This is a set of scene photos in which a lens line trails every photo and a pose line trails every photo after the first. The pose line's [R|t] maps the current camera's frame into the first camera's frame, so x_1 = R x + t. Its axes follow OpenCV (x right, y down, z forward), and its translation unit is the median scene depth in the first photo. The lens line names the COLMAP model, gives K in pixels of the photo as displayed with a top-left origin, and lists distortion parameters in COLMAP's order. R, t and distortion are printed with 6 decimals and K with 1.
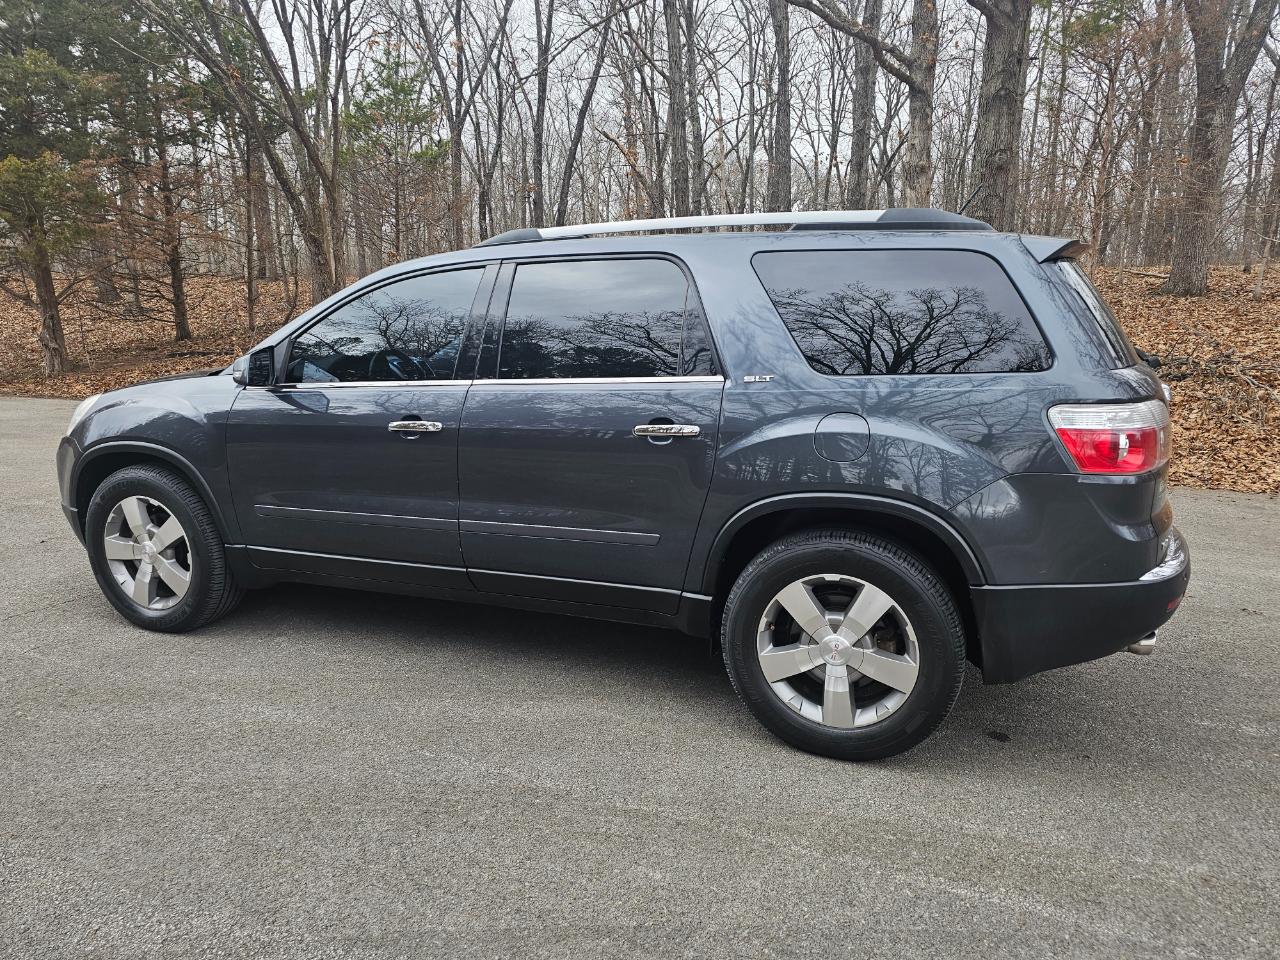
lens RADIAL K [[877.2, 0, 622.3], [0, 877.2, 457.9], [0, 0, 1]] dist [0.069748, -0.050188]
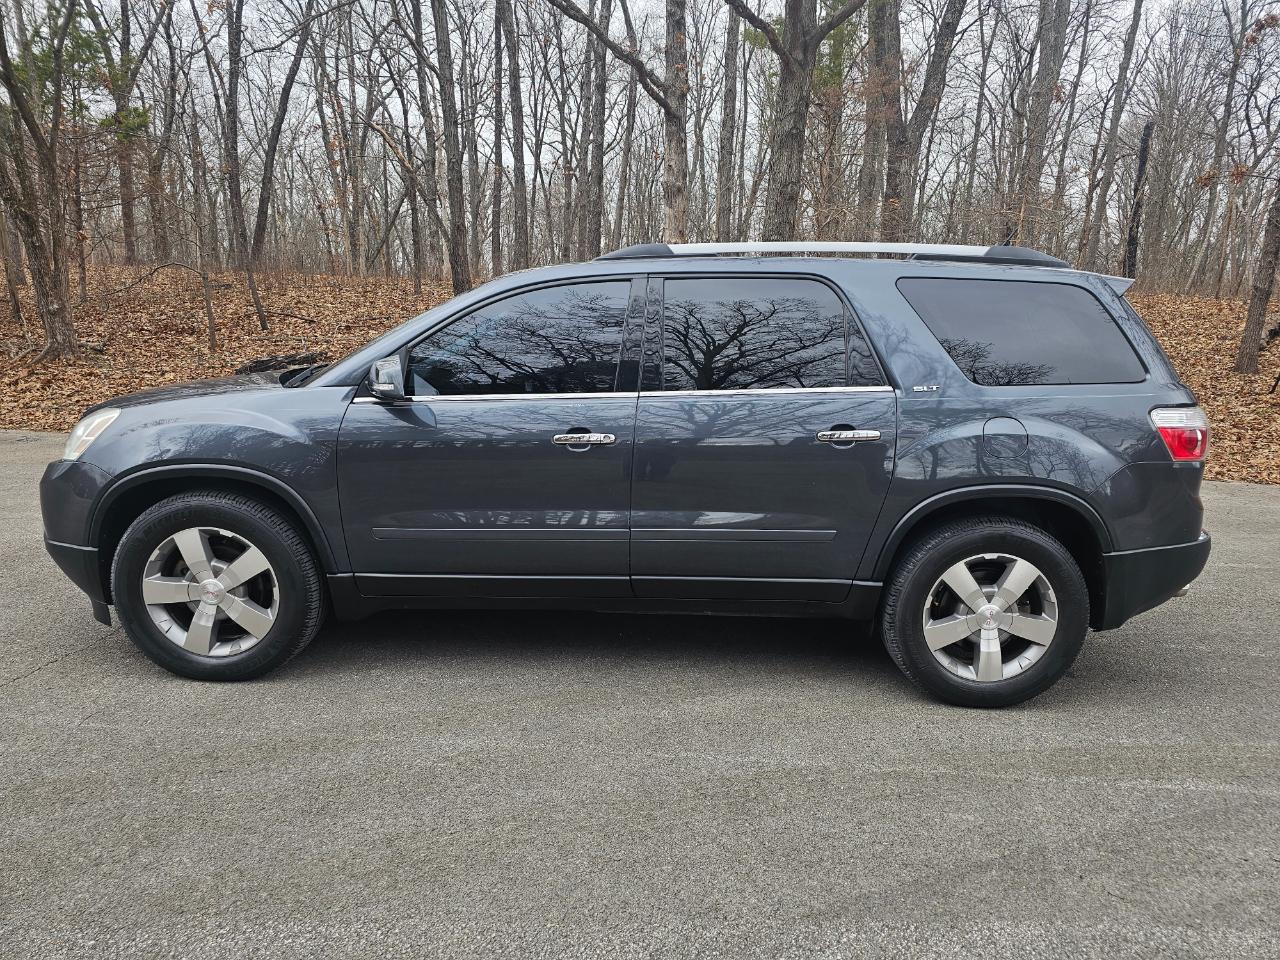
lens RADIAL K [[886.3, 0, 640.0], [0, 886.3, 480.0], [0, 0, 1]] dist [0.067541, -0.056424]
pose [[0.931412, -0.041594, 0.361583, -0.515414], [0.035281, 0.999088, 0.024047, -0.010214], [-0.362253, -0.009641, 0.932030, 0.038650]]
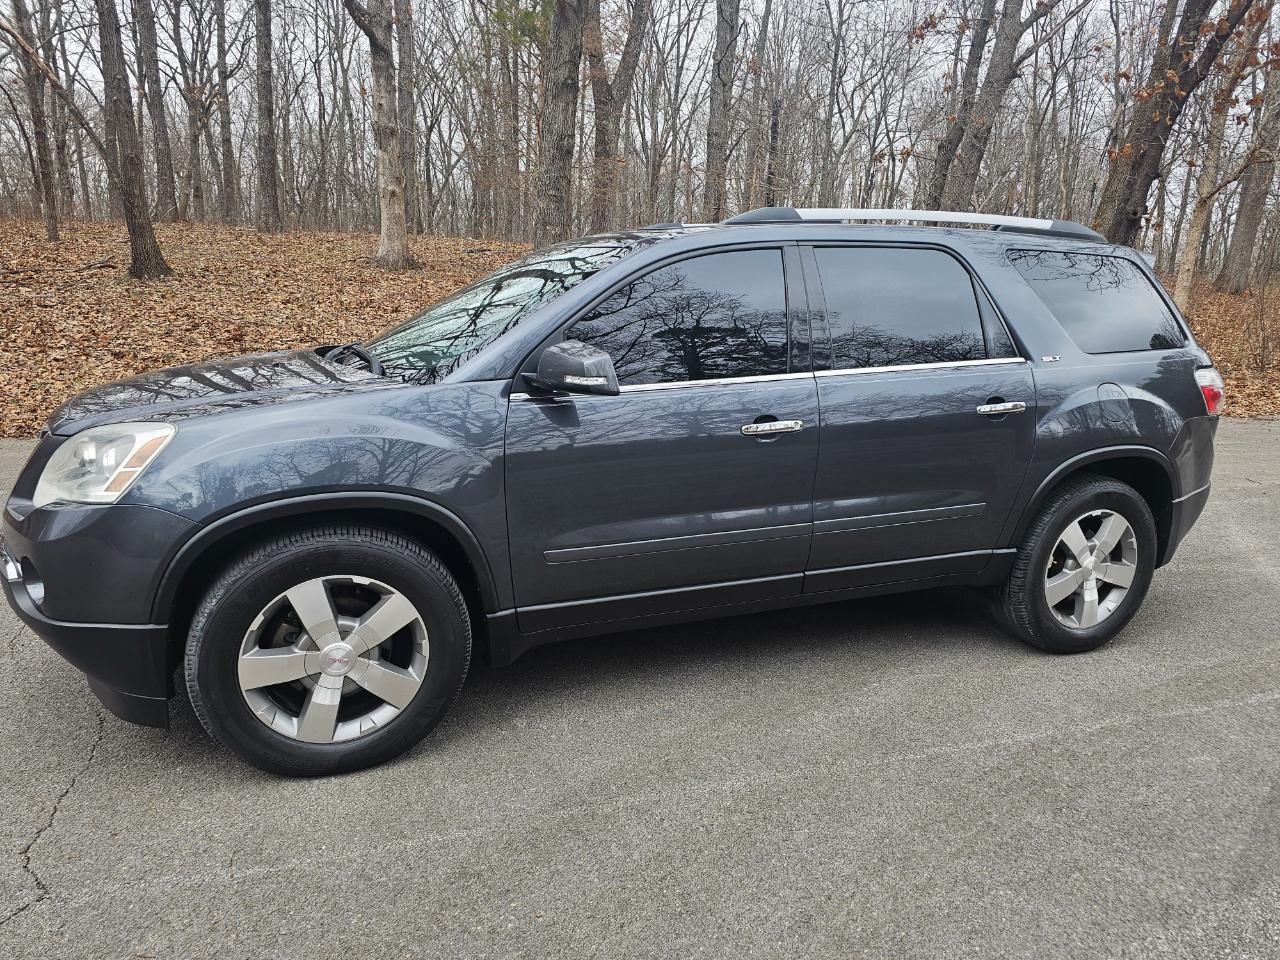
lens RADIAL K [[886.3, 0, 640.0], [0, 886.3, 480.0], [0, 0, 1]] dist [0.067541, -0.056424]
pose [[0.716582, -0.130950, 0.685101, -0.913914], [0.087473, 0.991336, 0.097991, -0.079154], [-0.691996, -0.010291, 0.721828, 0.420527]]
